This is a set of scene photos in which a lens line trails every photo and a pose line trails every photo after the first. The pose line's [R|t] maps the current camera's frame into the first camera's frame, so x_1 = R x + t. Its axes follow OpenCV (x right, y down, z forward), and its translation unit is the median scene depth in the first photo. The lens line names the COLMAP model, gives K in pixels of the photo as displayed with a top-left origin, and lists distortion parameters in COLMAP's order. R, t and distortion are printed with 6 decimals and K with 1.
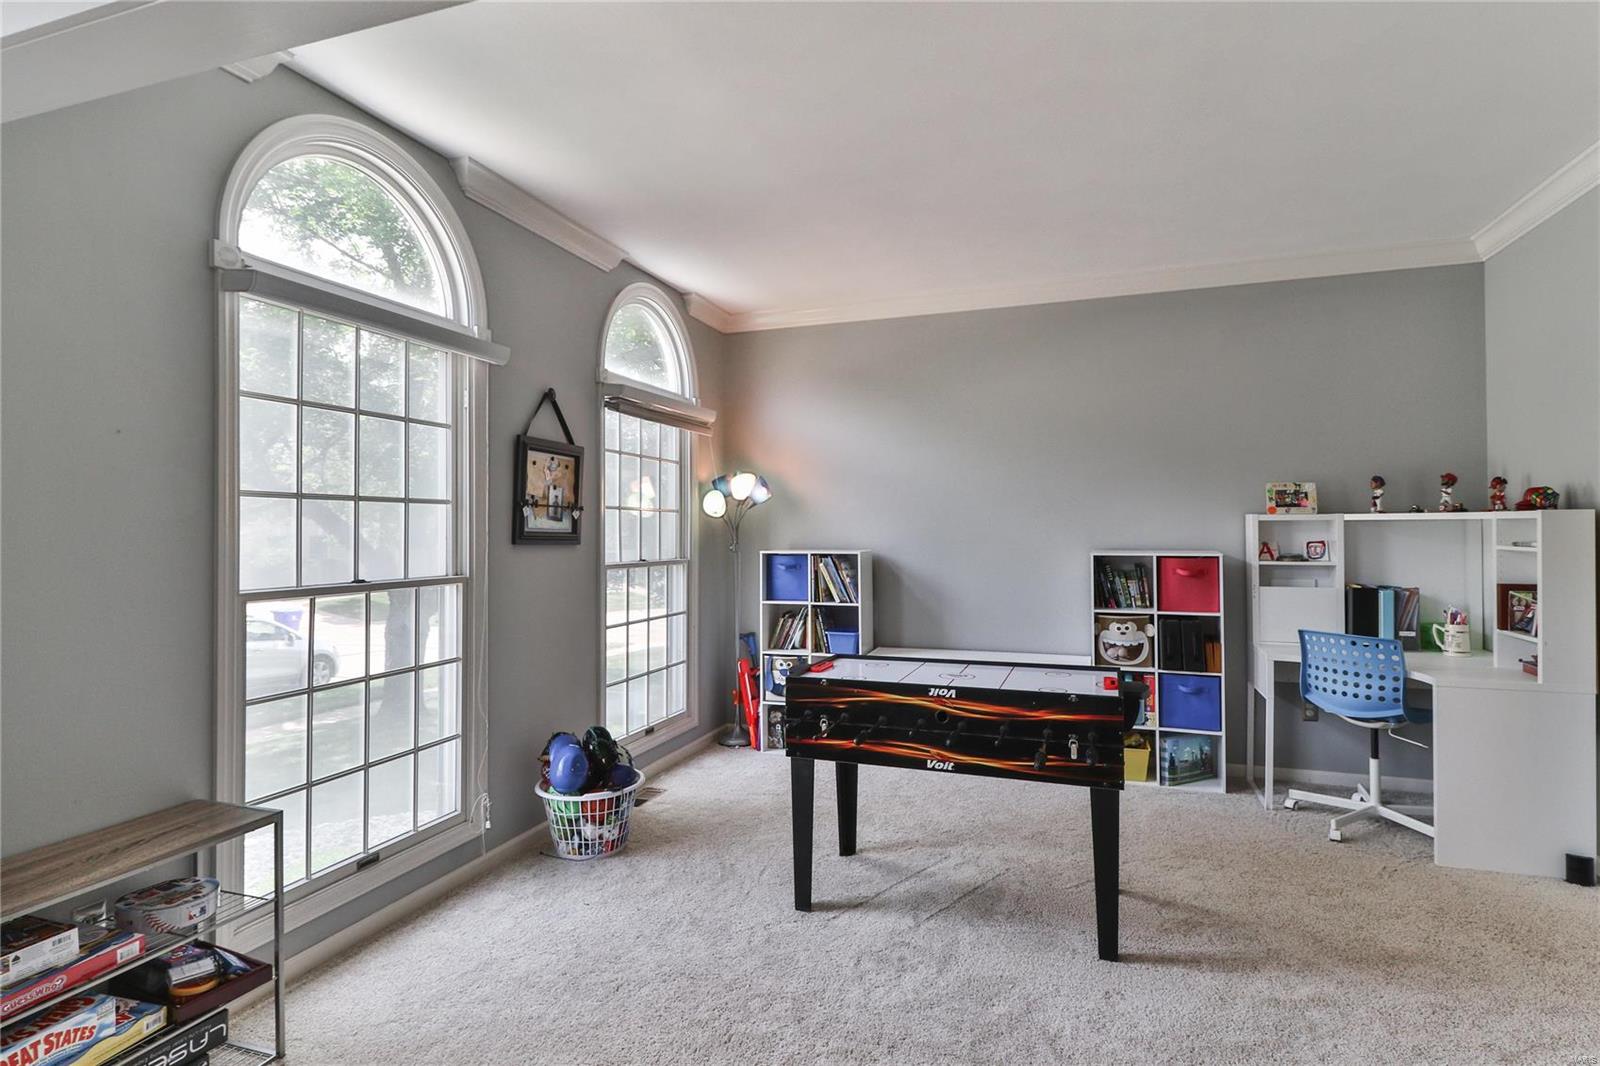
lens RADIAL K [[807.7, 0, 798.3], [0, 807.7, 527.5], [0, 0, 1]] dist [0.003887, -0.000678]
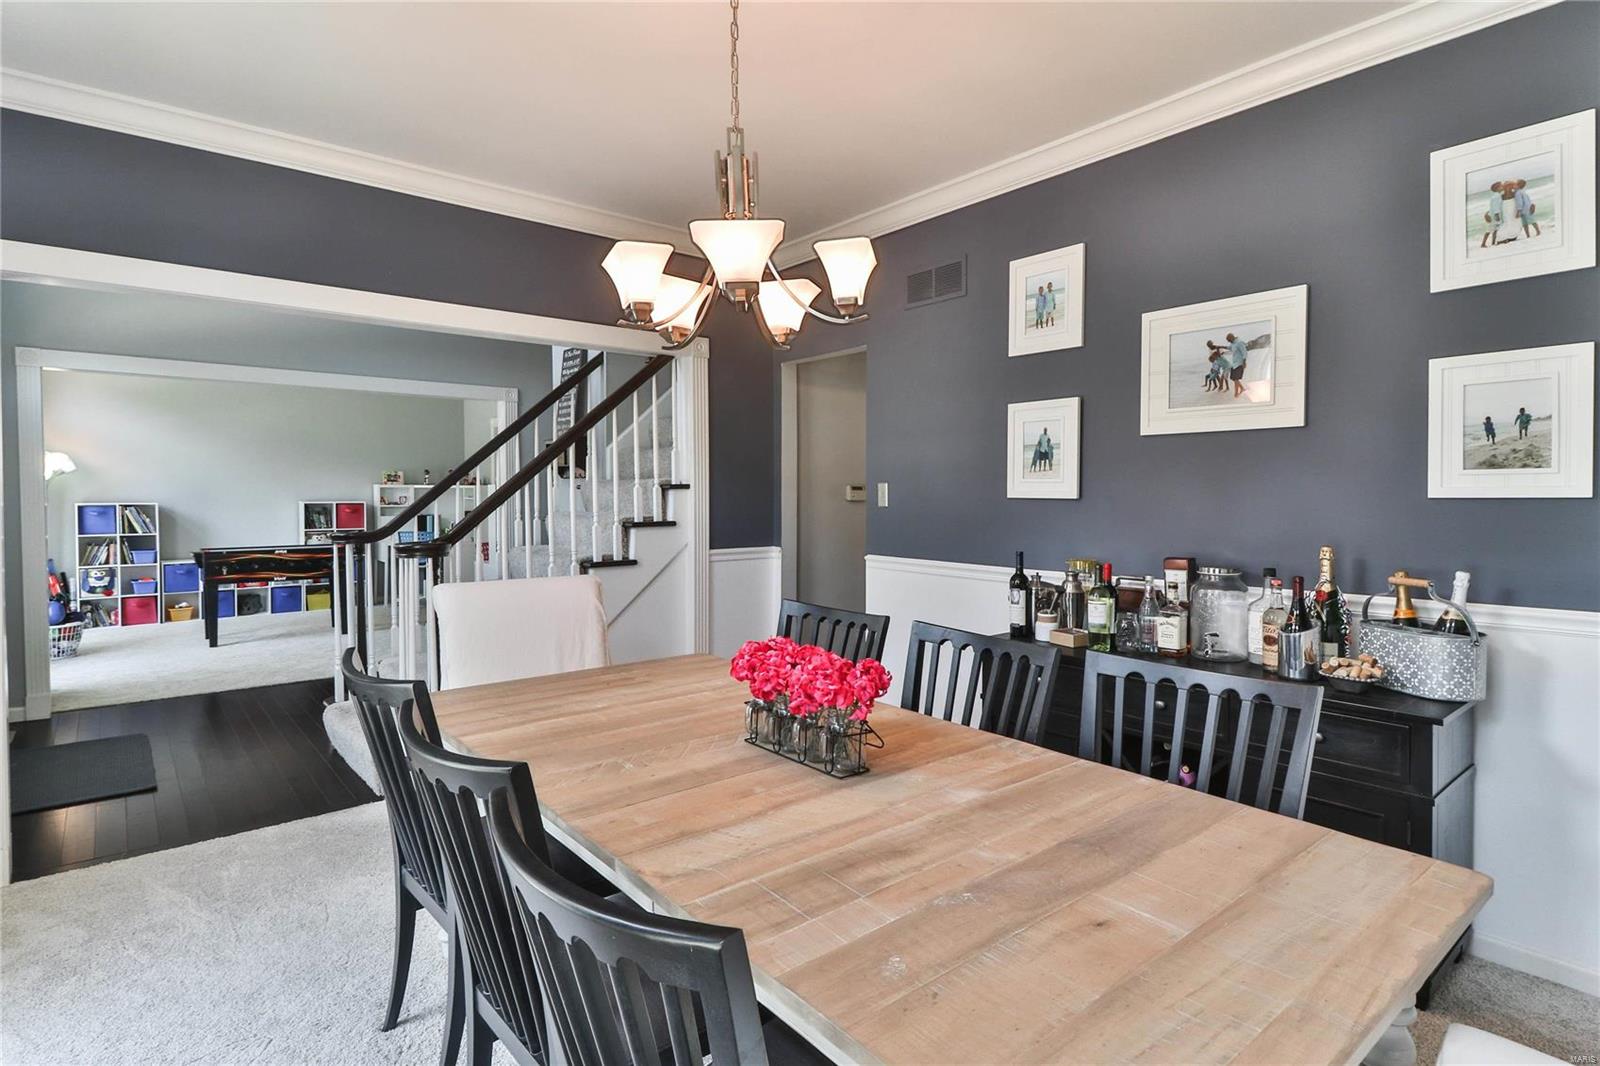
lens RADIAL K [[826.4, 0, 797.6], [0, 826.4, 516.8], [0, 0, 1]] dist [0.002926, -0.001565]
pose [[0.514619, -0.022970, 0.857111, -0.723315], [-0.008954, 0.999443, 0.032161, -0.009796], [-0.857372, -0.024225, 0.514126, -1.060999]]
